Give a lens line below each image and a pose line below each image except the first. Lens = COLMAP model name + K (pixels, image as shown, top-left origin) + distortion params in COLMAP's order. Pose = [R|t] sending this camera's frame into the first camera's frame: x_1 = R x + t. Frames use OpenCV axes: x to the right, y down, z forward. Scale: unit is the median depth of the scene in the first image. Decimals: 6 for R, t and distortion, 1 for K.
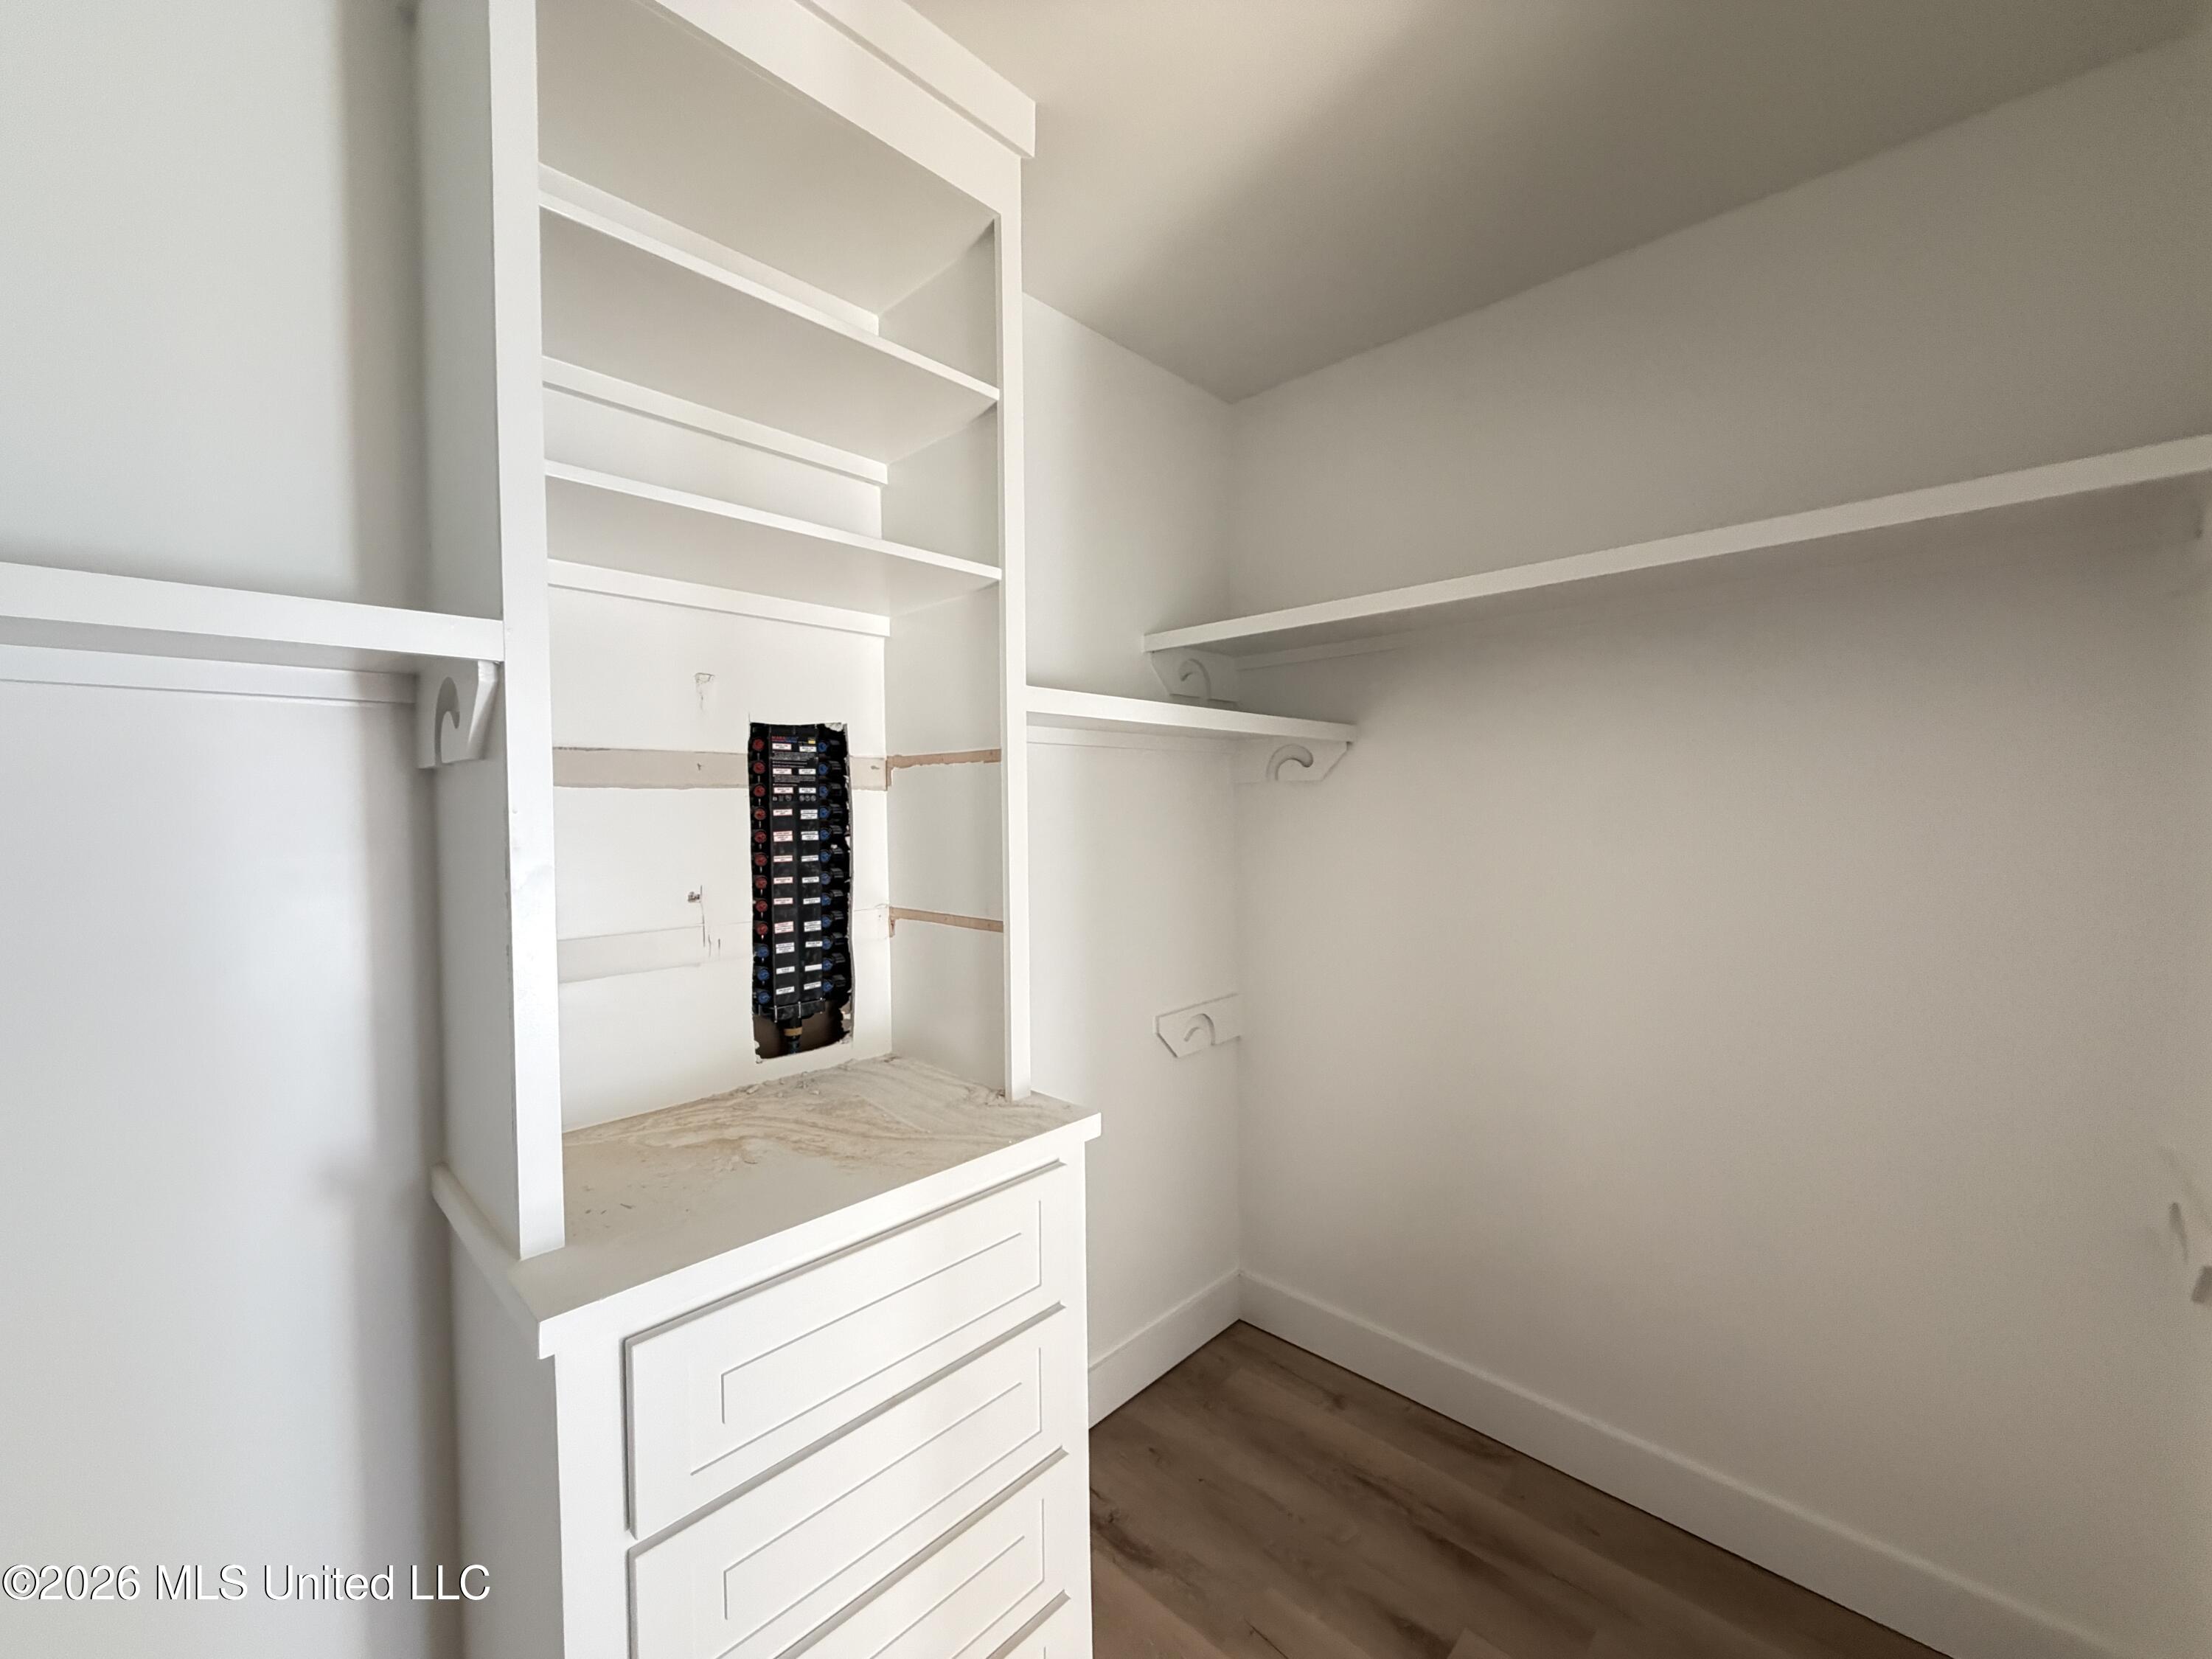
lens RADIAL K [[880.8, 0, 1097.7], [0, 880.8, 828.7], [0, 0, 1]] dist [-0.000474, -0.000312]
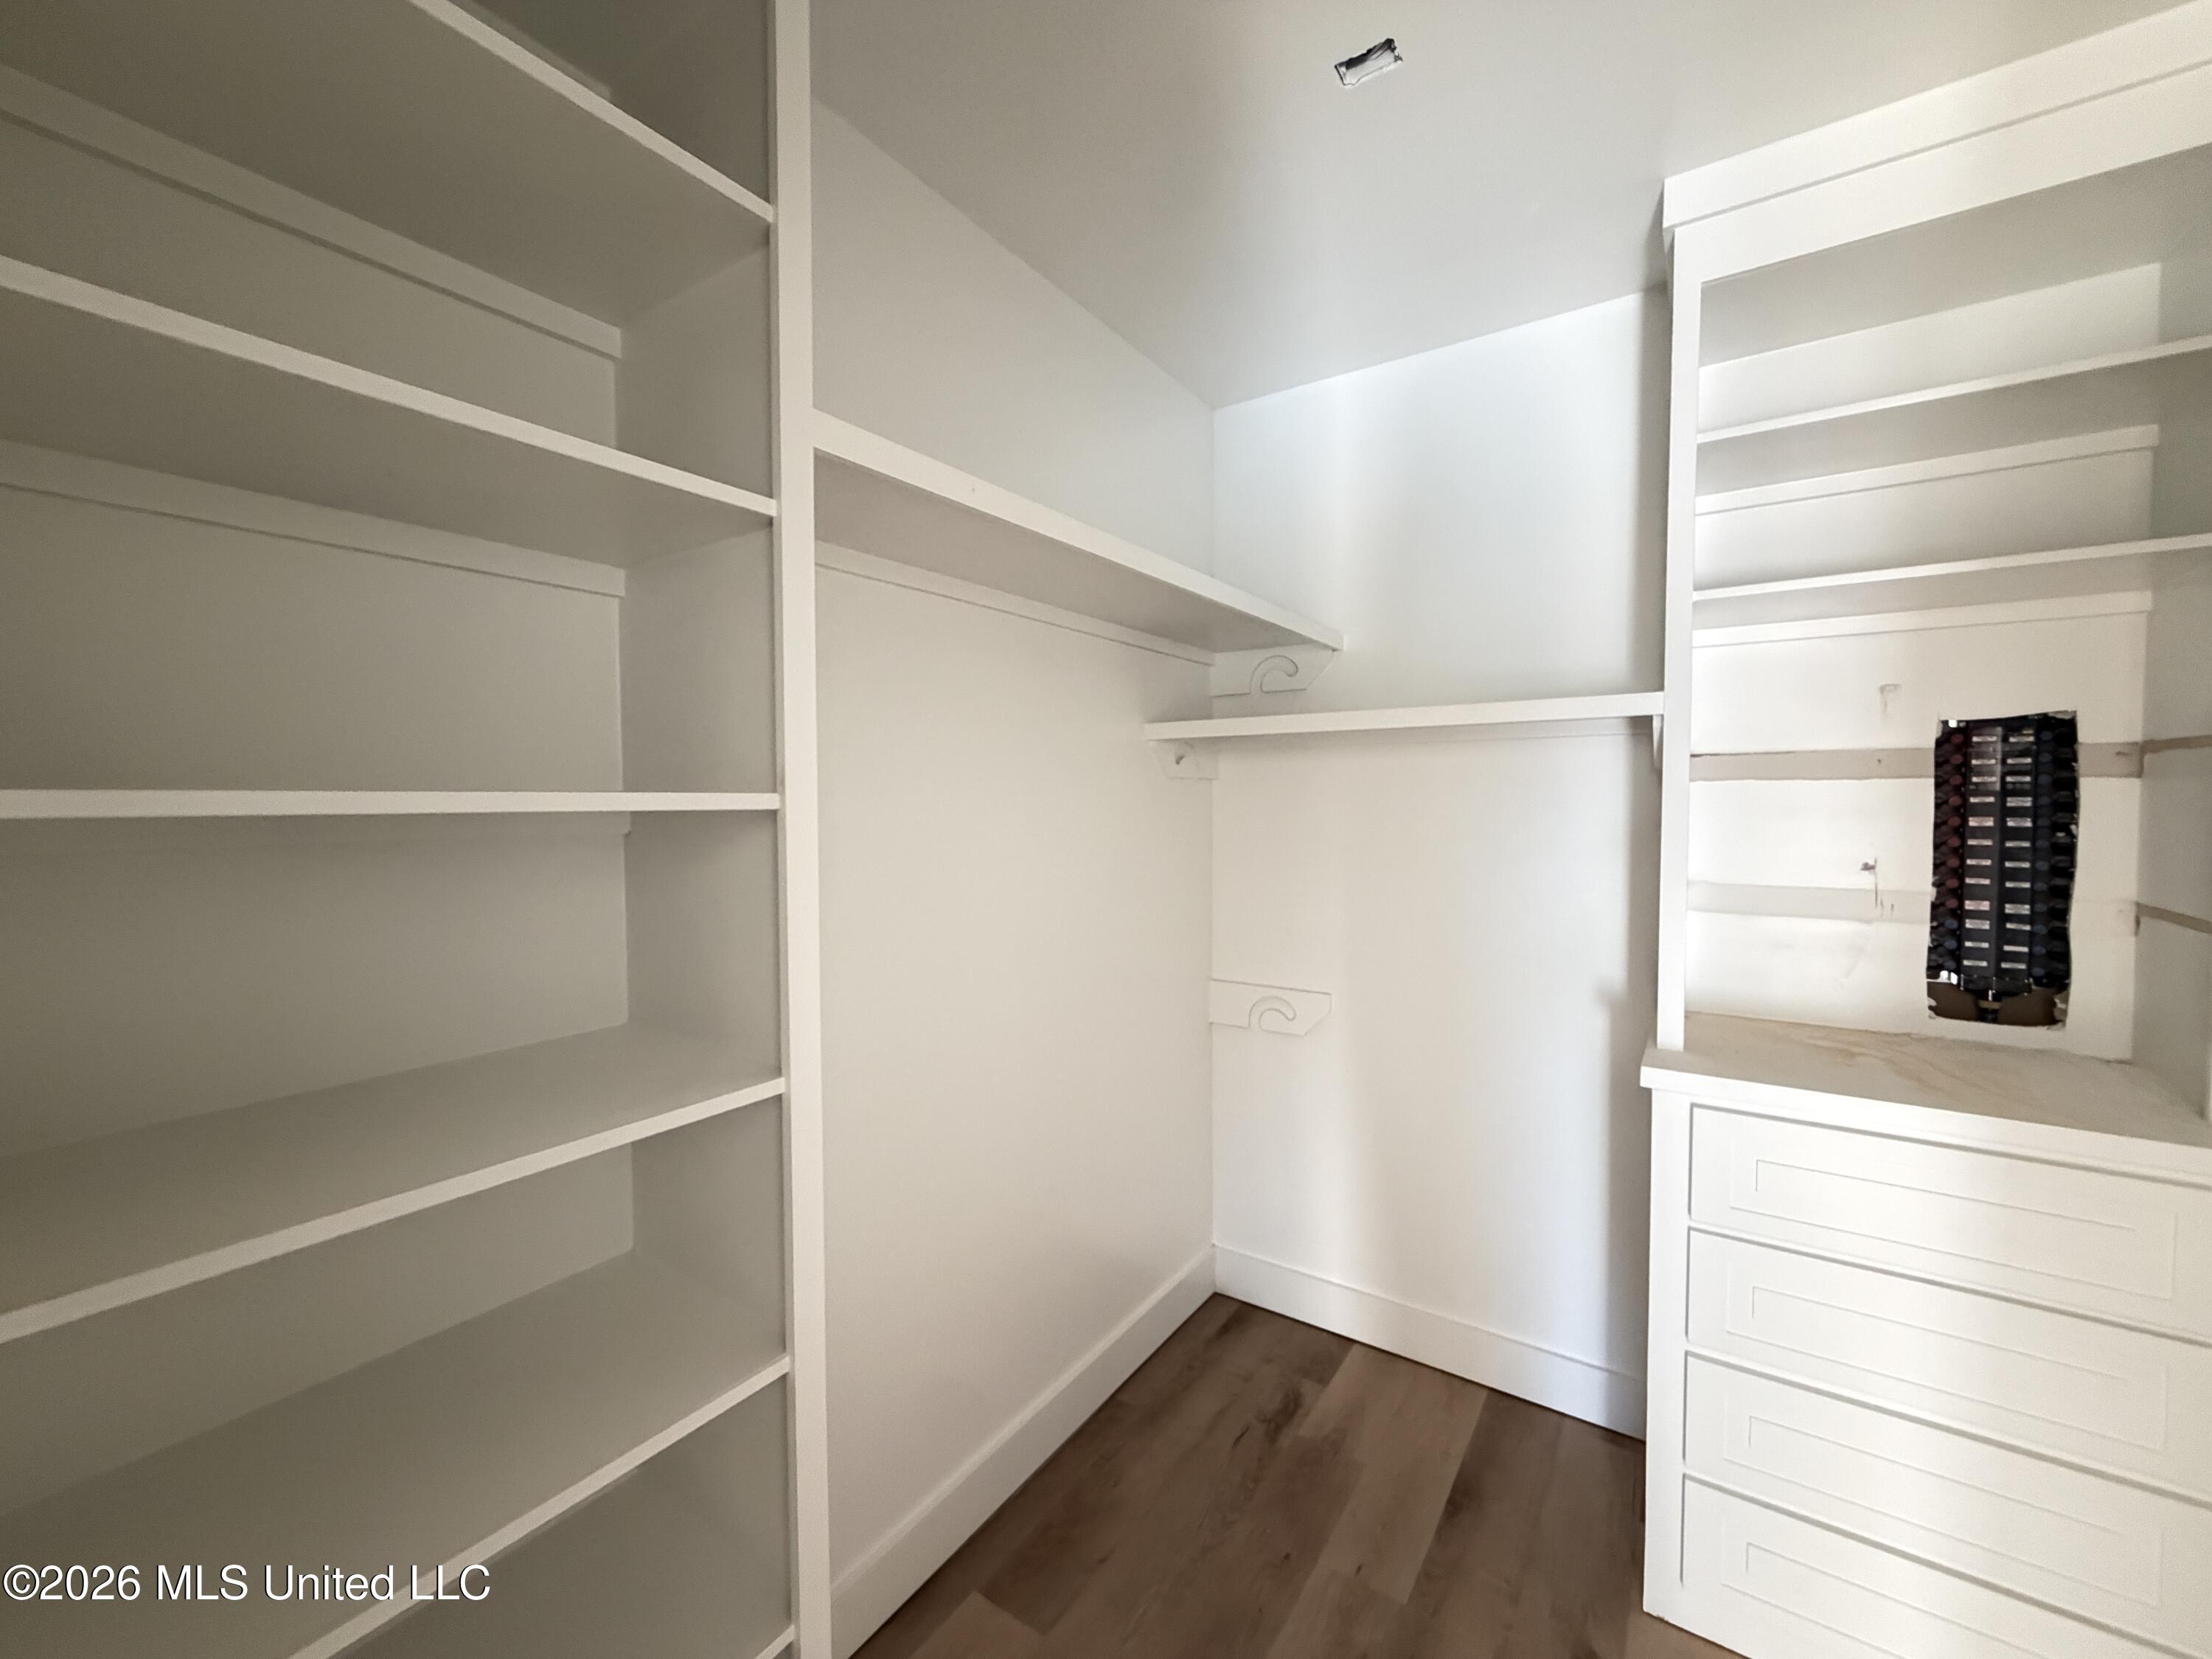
lens RADIAL K [[889.9, 0, 1107.6], [0, 889.9, 835.0], [0, 0, 1]] dist [-0.000510, -0.000261]
pose [[0.162651, 0.051812, -0.985322, 0.532699], [-0.025928, 0.998500, 0.048225, 0.000211], [0.986343, 0.017704, 0.163750, -0.234990]]
